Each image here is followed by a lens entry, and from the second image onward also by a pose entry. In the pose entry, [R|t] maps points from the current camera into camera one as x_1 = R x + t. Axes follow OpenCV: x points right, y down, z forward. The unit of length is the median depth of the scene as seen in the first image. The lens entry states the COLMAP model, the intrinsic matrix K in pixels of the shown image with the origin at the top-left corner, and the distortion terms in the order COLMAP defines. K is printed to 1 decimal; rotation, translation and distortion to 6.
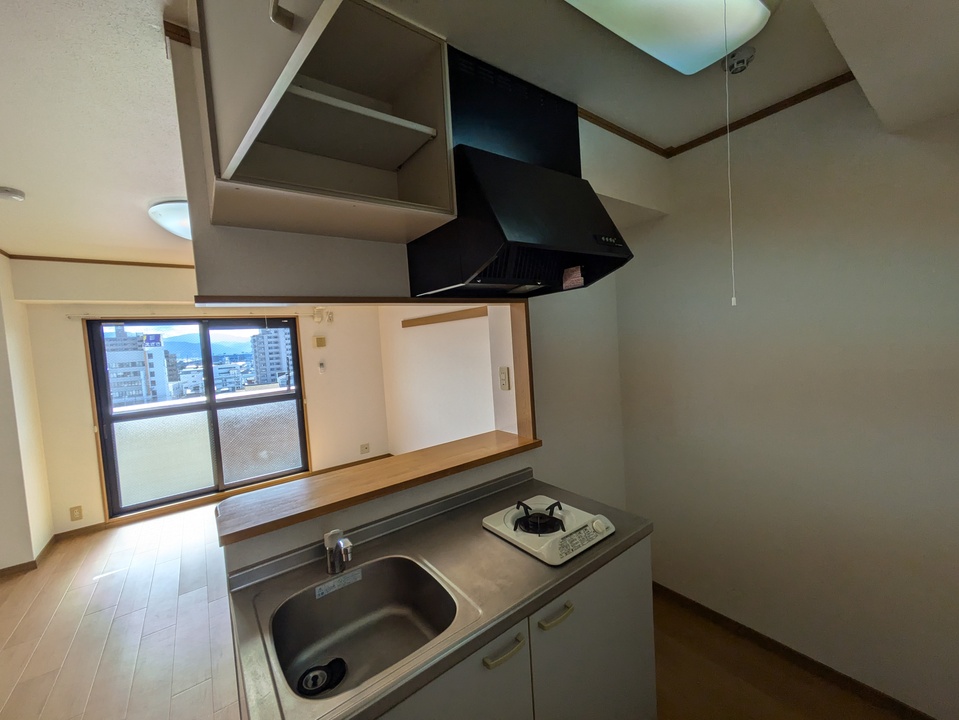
lens RADIAL K [[377.9, 0, 475.9], [0, 377.9, 361.0], [0, 0, 1]] dist [0.004276, 0.000601]
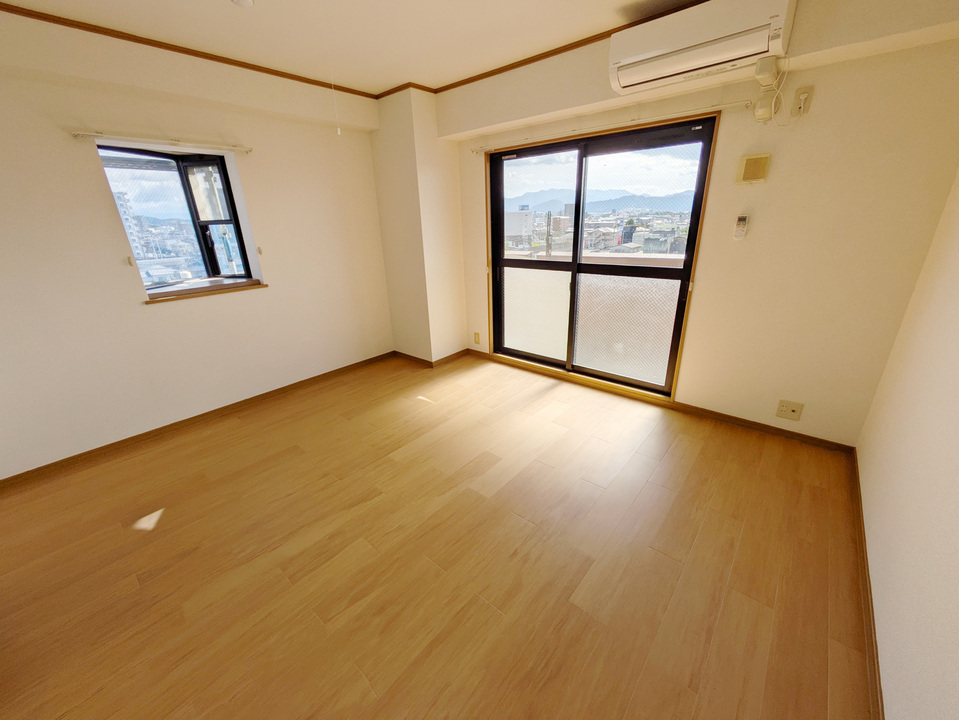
lens RADIAL K [[377.9, 0, 479.3], [0, 377.9, 360.0], [0, 0, 1]] dist [0.004276, 0.000601]
pose [[0.219702, 0.396649, -0.891292, 0.036847], [-0.034680, 0.916212, 0.399190, -0.010680], [0.974950, -0.056793, 0.215050, 0.695729]]
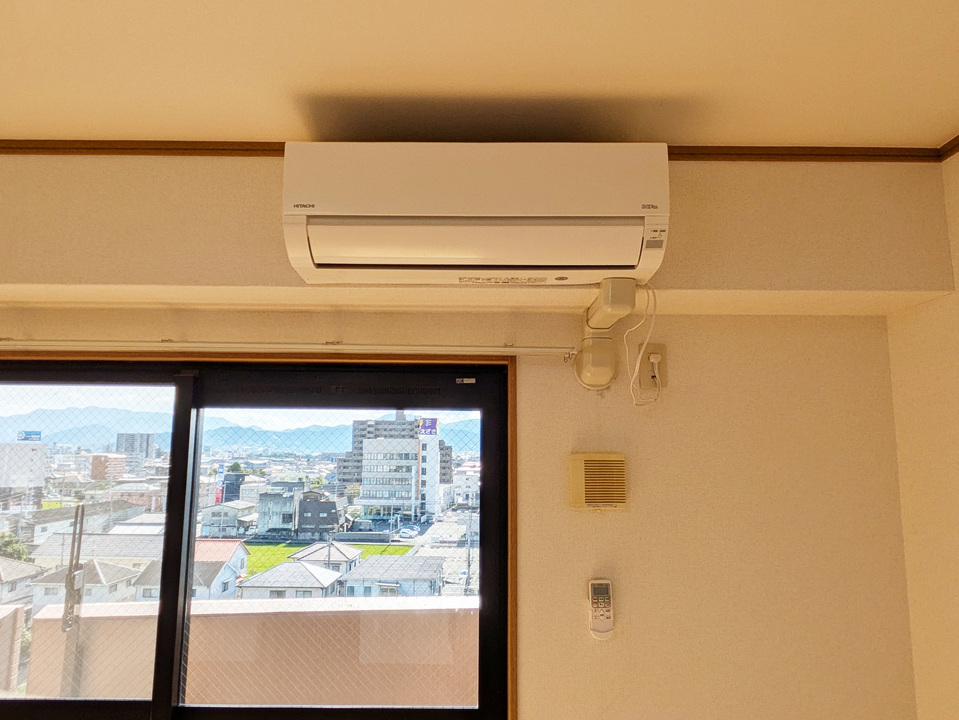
lens RADIAL K [[642.5, 0, 474.8], [0, 642.5, 364.2], [0, 0, 1]] dist [0.007257, -0.003133]
pose [[0.800513, -0.013335, -0.599167, -0.318354], [-0.090199, 0.985684, -0.142446, -0.071982], [0.592489, 0.168074, 0.787850, 0.837819]]
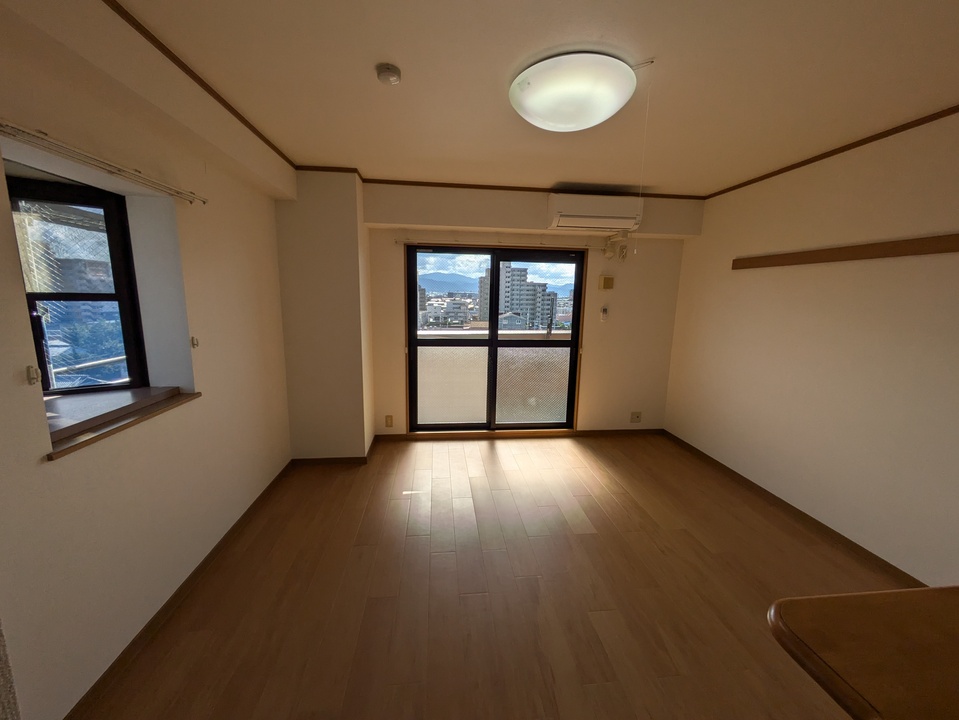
lens RADIAL K [[377.9, 0, 478.1], [0, 377.9, 361.6], [0, 0, 1]] dist [0.004276, 0.000601]
pose [[0.858923, 0.165849, -0.484505, -0.285386], [-0.099265, 0.982081, 0.160197, 0.018401], [0.502392, -0.089503, 0.859995, 0.167852]]
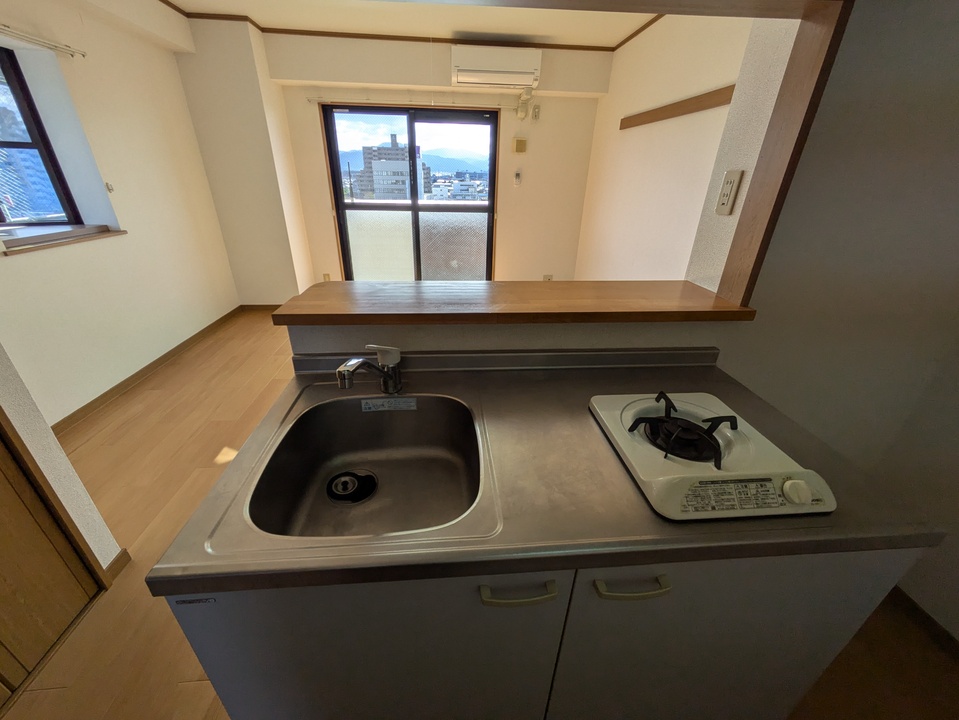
lens RADIAL K [[377.9, 0, 477.5], [0, 377.9, 358.7], [0, 0, 1]] dist [0.004276, 0.000601]
pose [[0.843414, 0.305436, -0.441997, 0.045402], [-0.102371, 0.898970, 0.425879, 0.035687], [0.527421, -0.313945, 0.789472, 0.145346]]
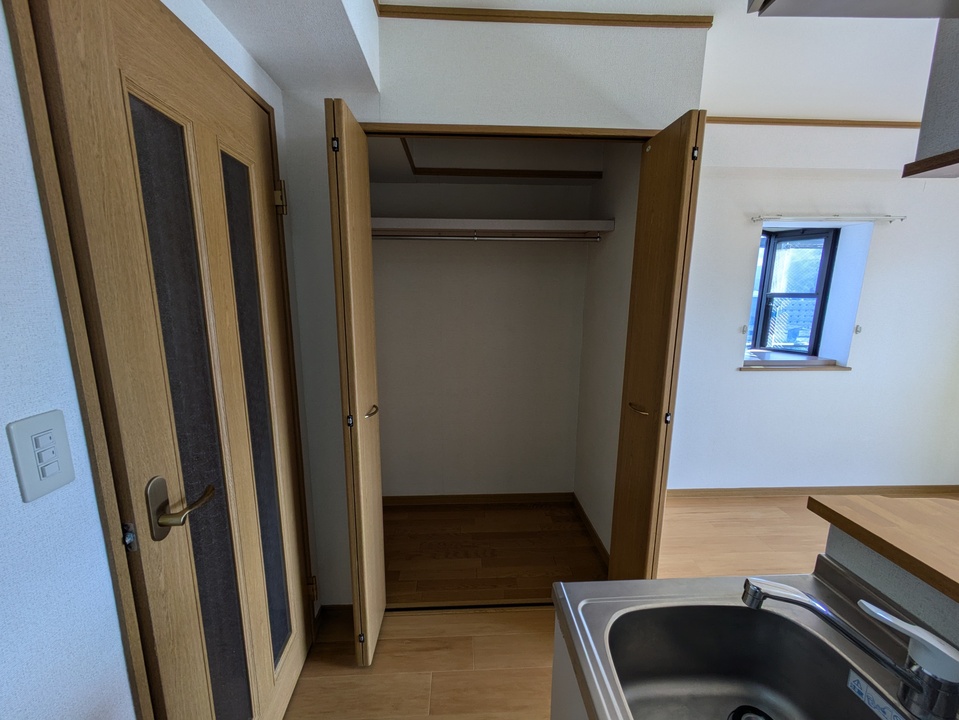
lens RADIAL K [[377.9, 0, 476.2], [0, 377.9, 359.4], [0, 0, 1]] dist [0.004276, 0.000601]
pose [[-0.560890, 0.208435, -0.801222, 0.082473], [-0.012899, 0.965470, 0.260193, -0.003876], [0.827790, 0.156275, -0.538835, 0.228553]]
